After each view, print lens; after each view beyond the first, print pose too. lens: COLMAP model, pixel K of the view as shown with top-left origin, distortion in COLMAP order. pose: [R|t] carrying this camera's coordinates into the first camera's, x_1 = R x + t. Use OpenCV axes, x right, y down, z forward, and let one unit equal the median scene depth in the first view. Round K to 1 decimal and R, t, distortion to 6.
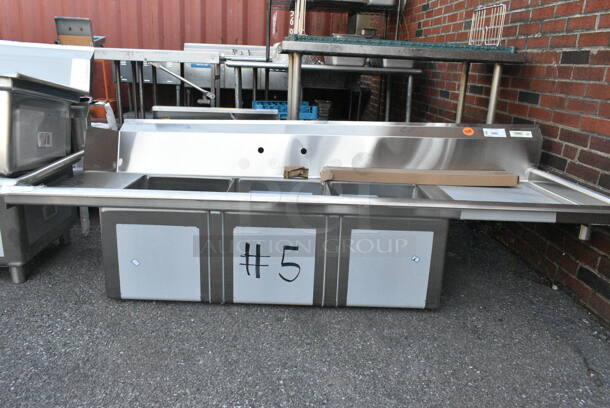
lens RADIAL K [[478.4, 0, 304.9], [0, 478.4, 206.1], [0, 0, 1]] dist [-0.025855, 0.006731]
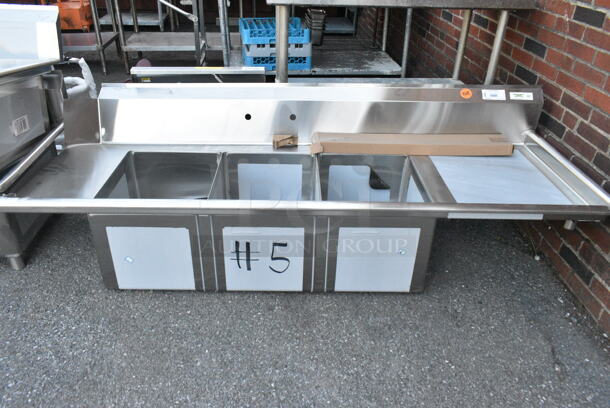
lens RADIAL K [[478.4, 0, 304.6], [0, 478.4, 206.8], [0, 0, 1]] dist [-0.025855, 0.006731]
pose [[0.999916, -0.012824, 0.001649, 0.021750], [0.011923, 0.963855, 0.266162, -0.251651], [-0.005003, -0.266120, 0.963927, 0.036918]]
